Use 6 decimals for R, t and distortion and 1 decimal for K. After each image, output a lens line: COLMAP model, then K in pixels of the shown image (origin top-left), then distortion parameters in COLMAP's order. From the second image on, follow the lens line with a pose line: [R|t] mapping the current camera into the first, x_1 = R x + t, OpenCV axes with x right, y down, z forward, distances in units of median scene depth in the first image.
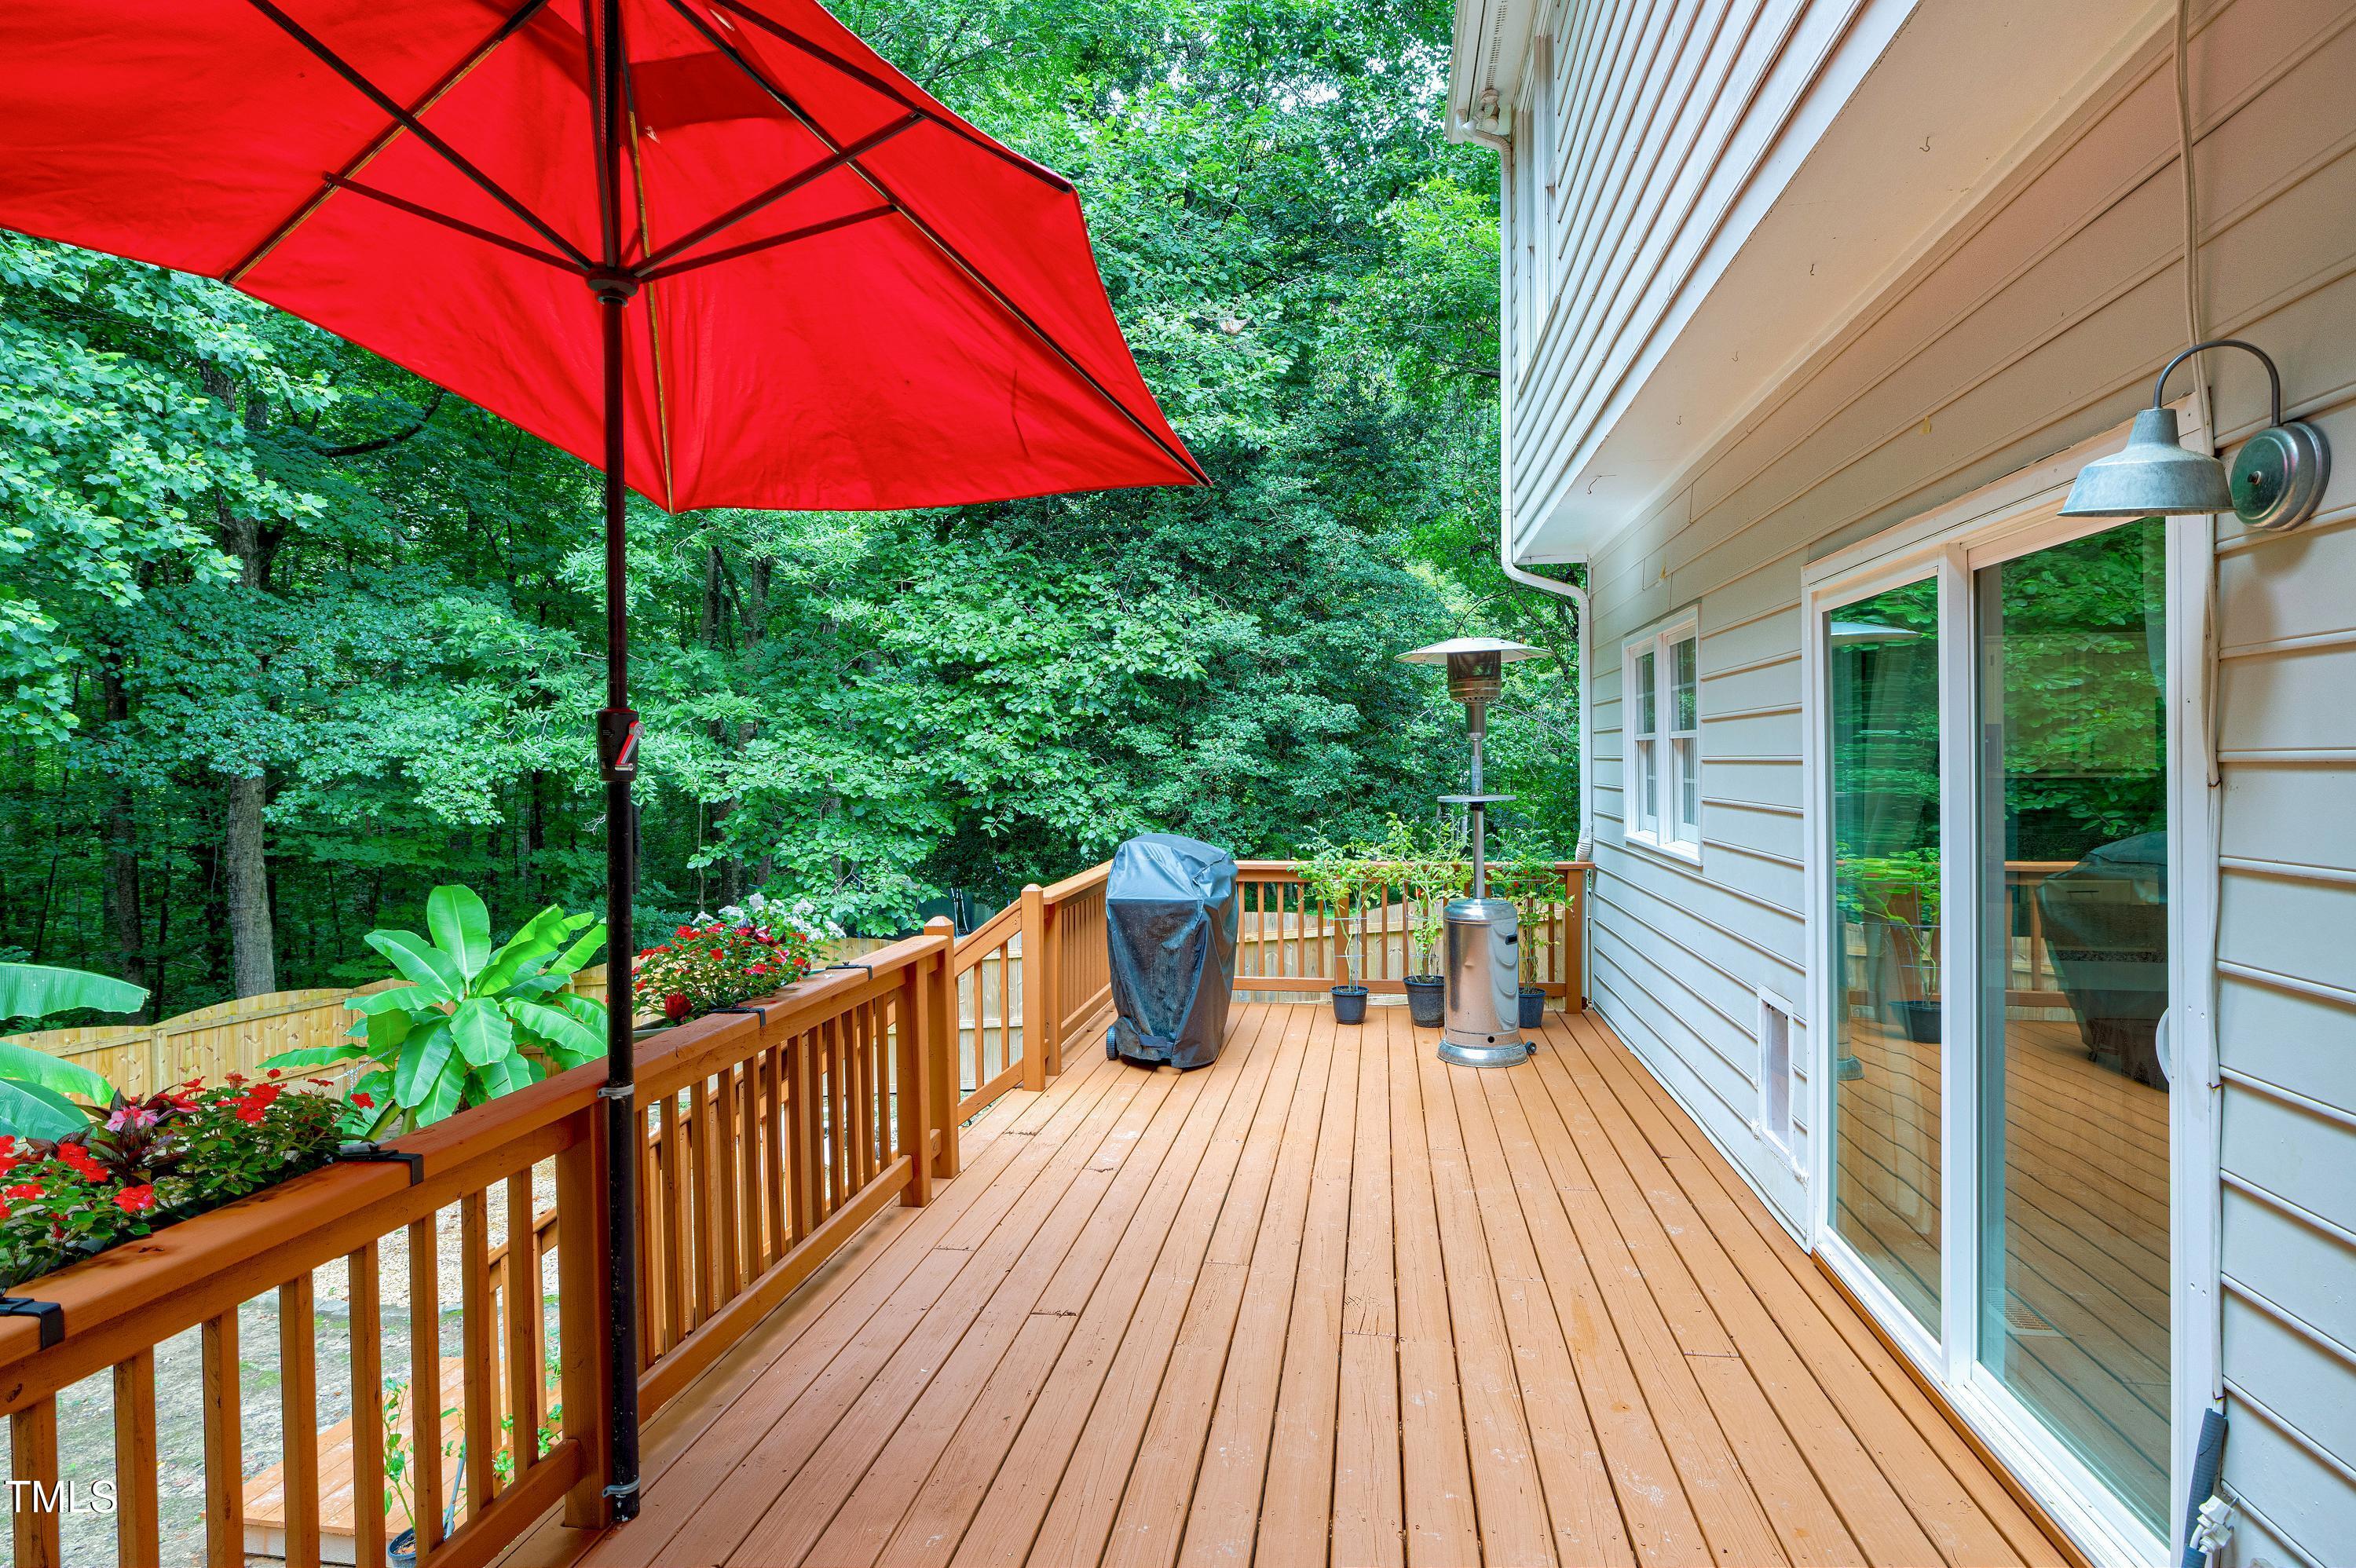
lens RADIAL K [[1205.2, 0, 1176.2], [0, 1205.2, 769.1], [0, 0, 1]] dist [0.000113, 0.000594]
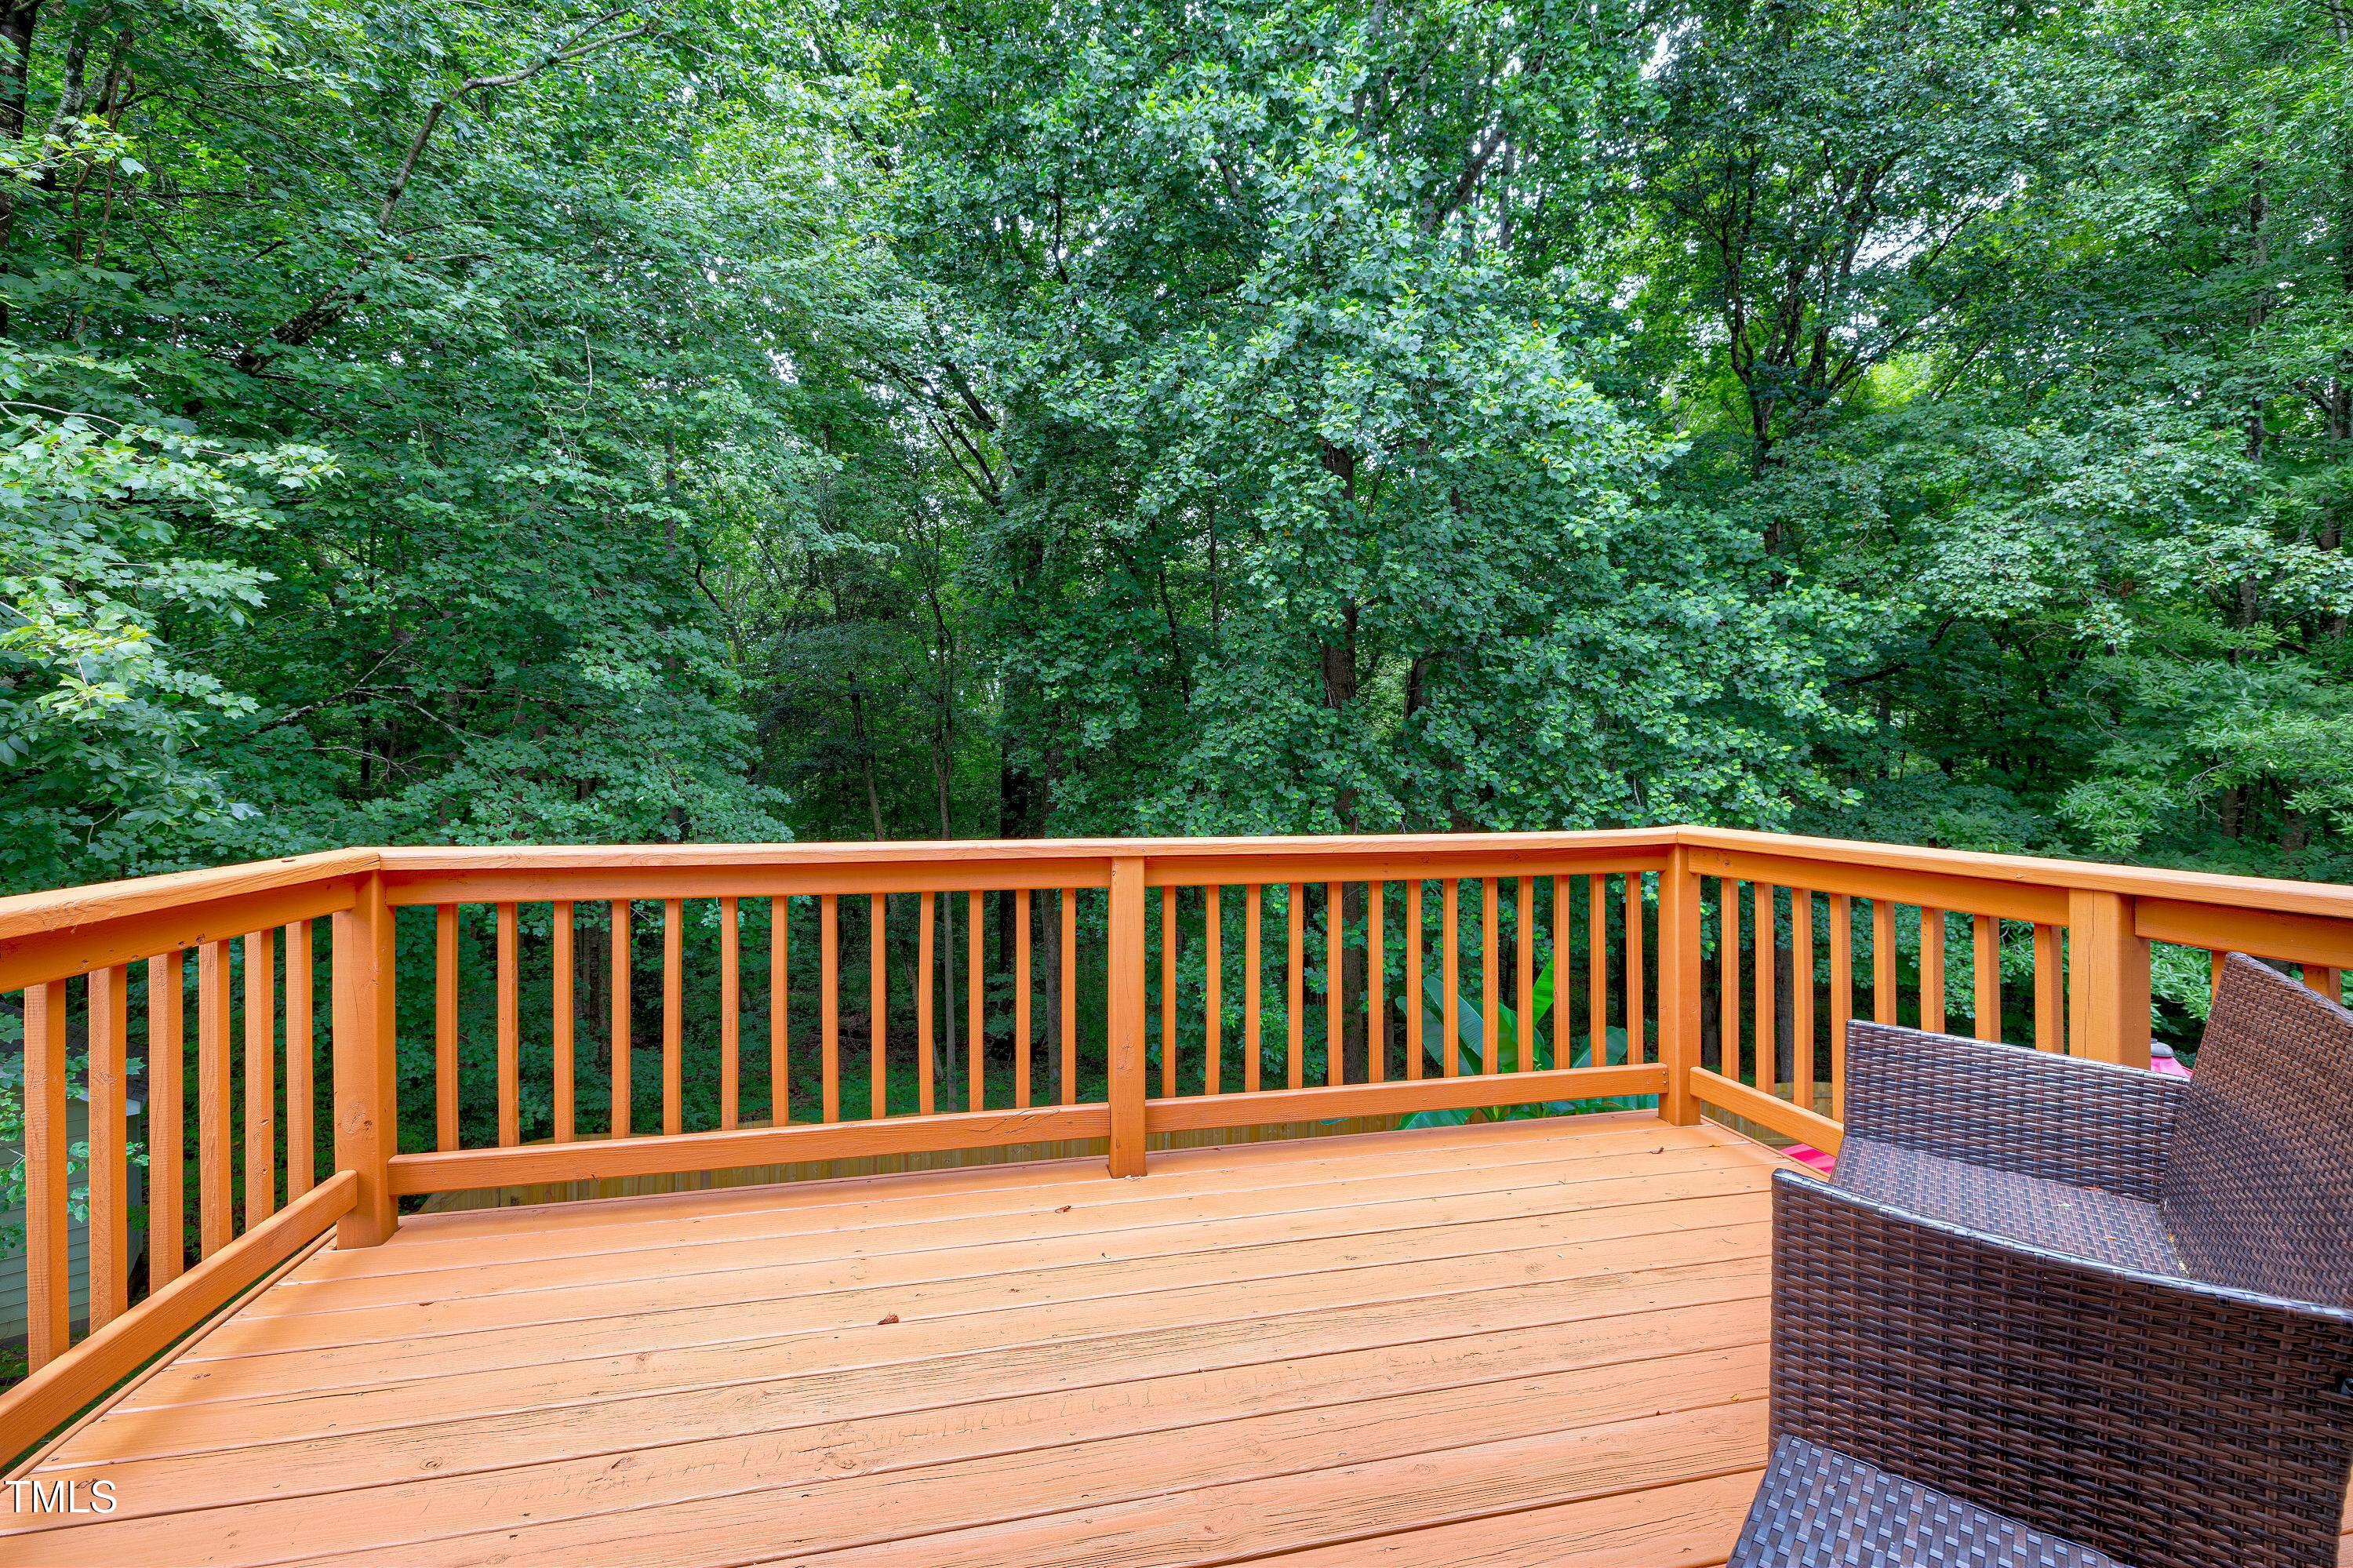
lens RADIAL K [[991.7, 0, 1171.1], [0, 991.7, 784.1], [0, 0, 1]] dist [0.004840, 0.000603]
pose [[0.375940, 0.026645, -0.926261, 0.060684], [-0.008979, 0.999644, 0.025112, -0.213430], [0.926600, -0.001124, 0.376046, -0.162997]]
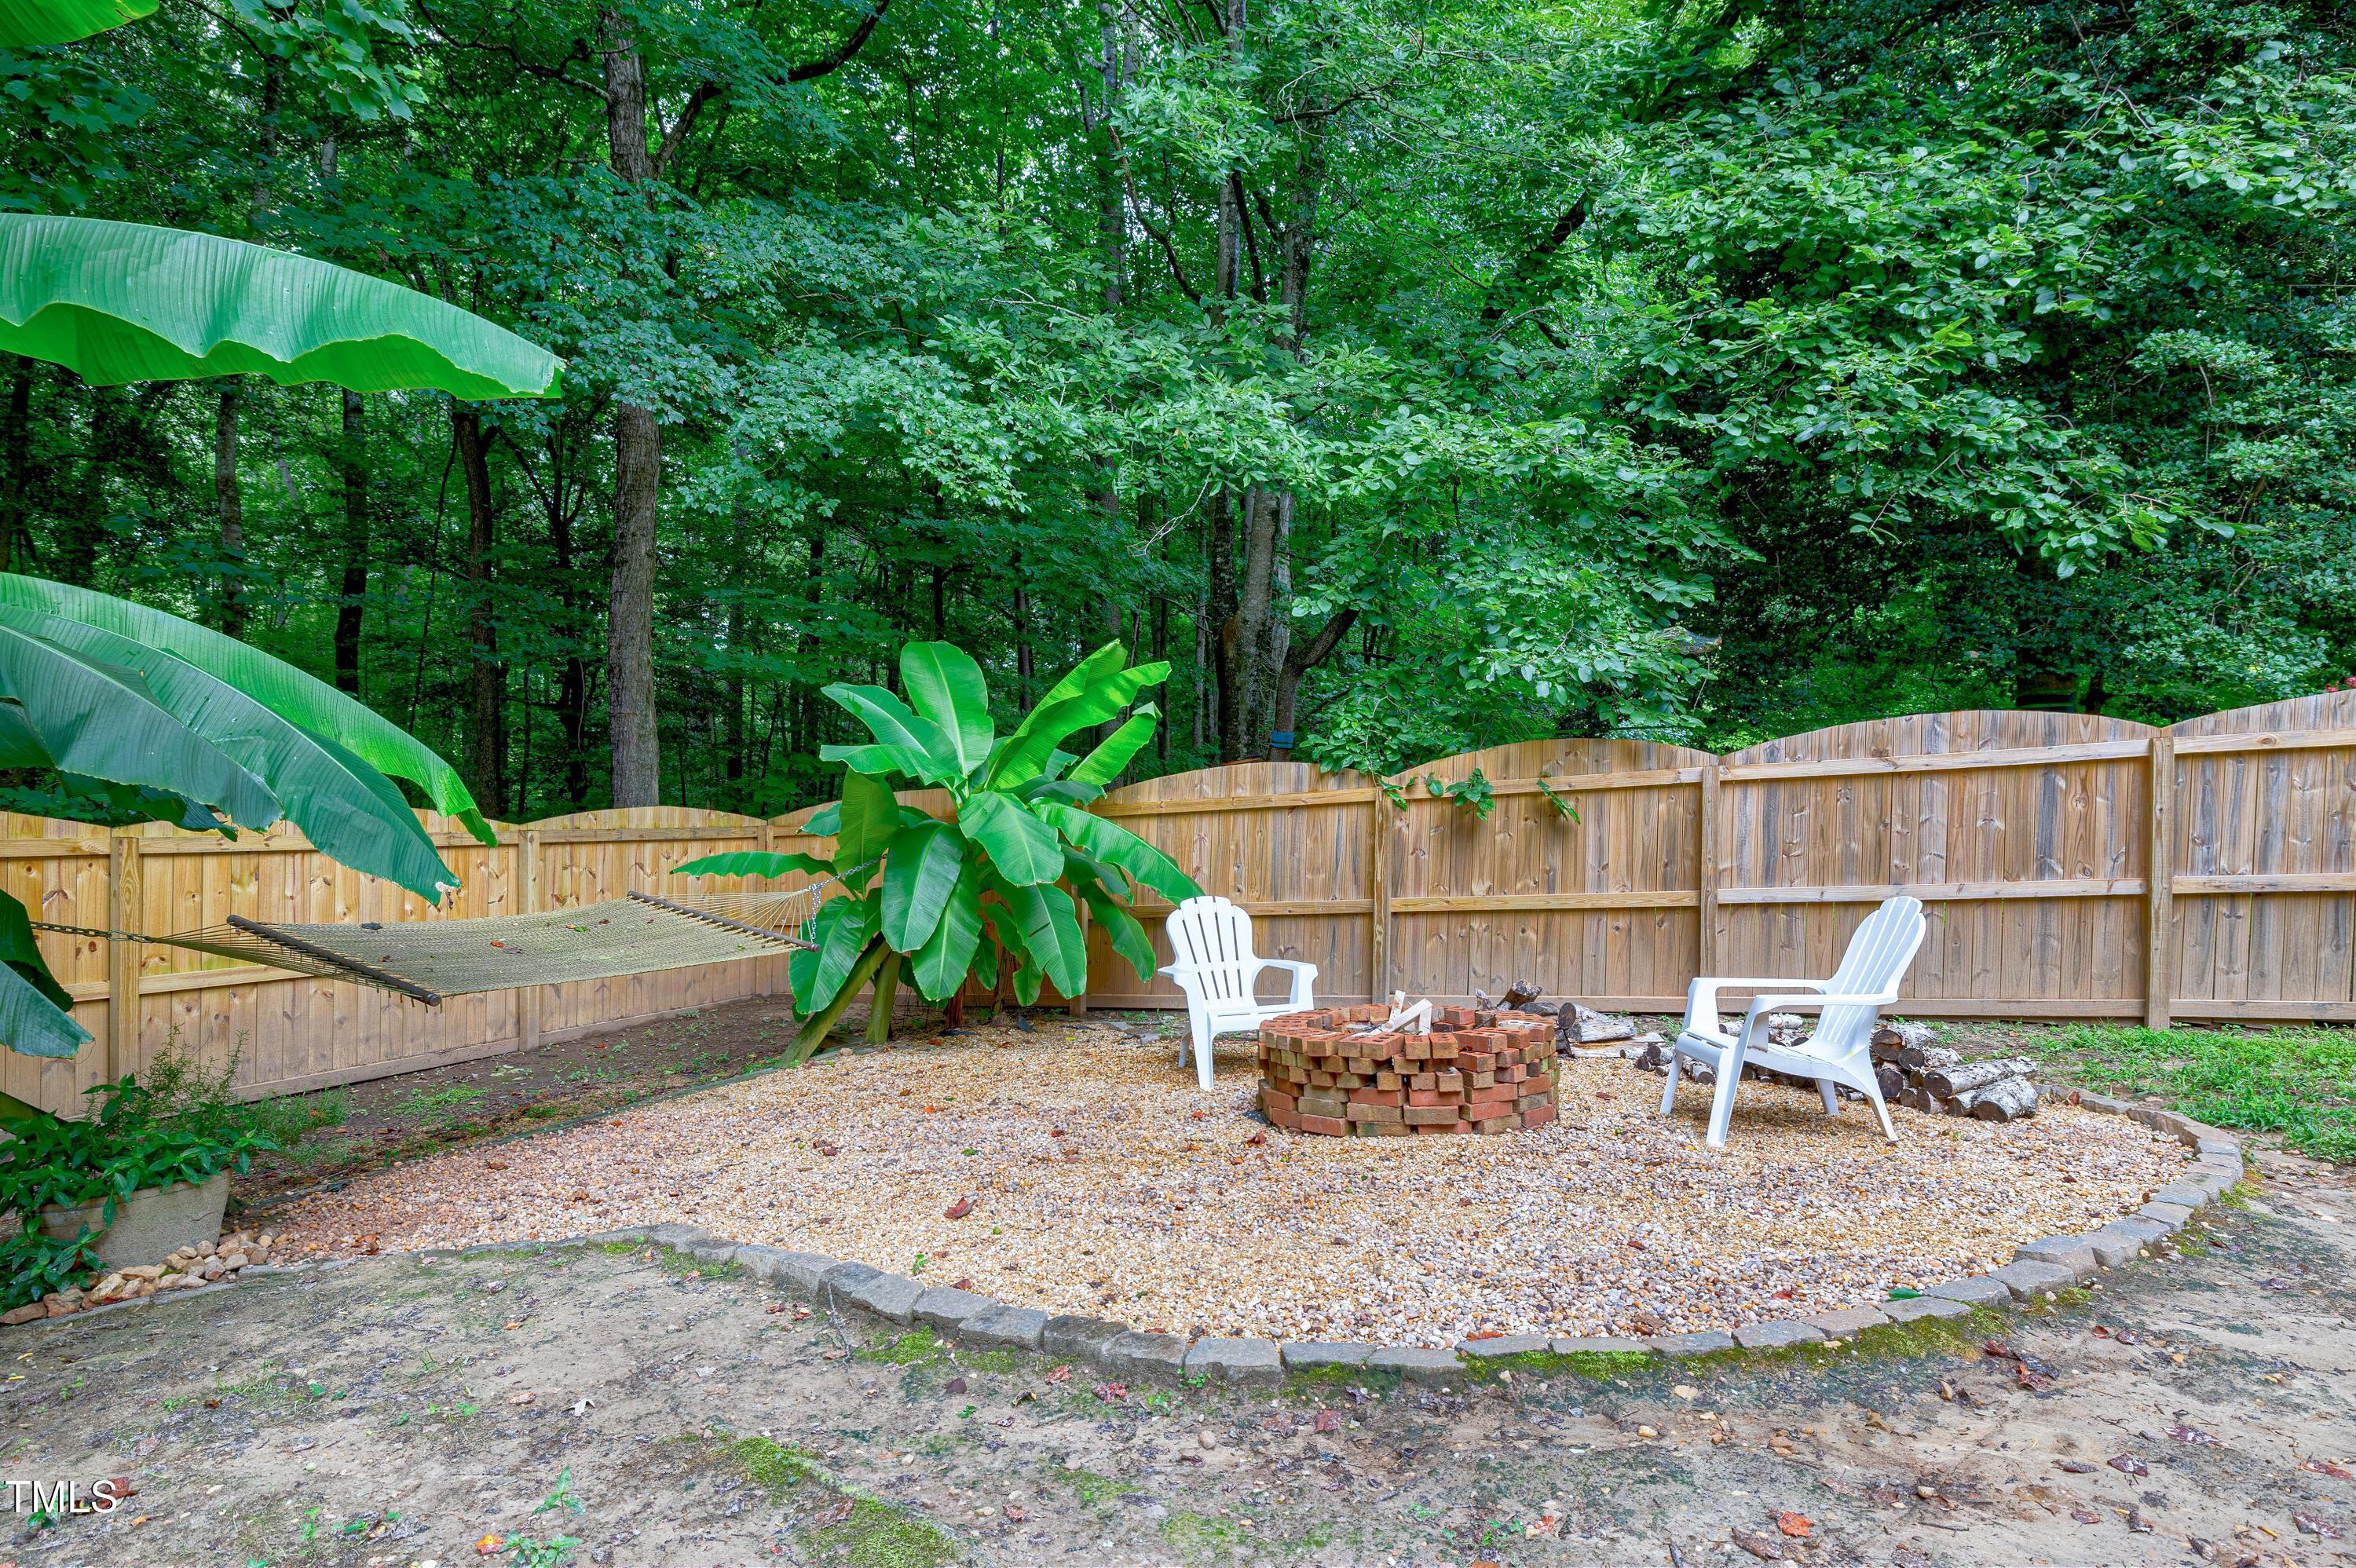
lens RADIAL K [[1303.1, 0, 1183.9], [0, 1303.1, 780.2], [0, 0, 1]] dist [0.003790, -0.000855]
pose [[0.974611, 0.029750, -0.221919, -0.334710], [-0.028409, 0.999554, 0.009233, 0.170775], [0.222095, -0.002694, 0.975021, 0.381160]]
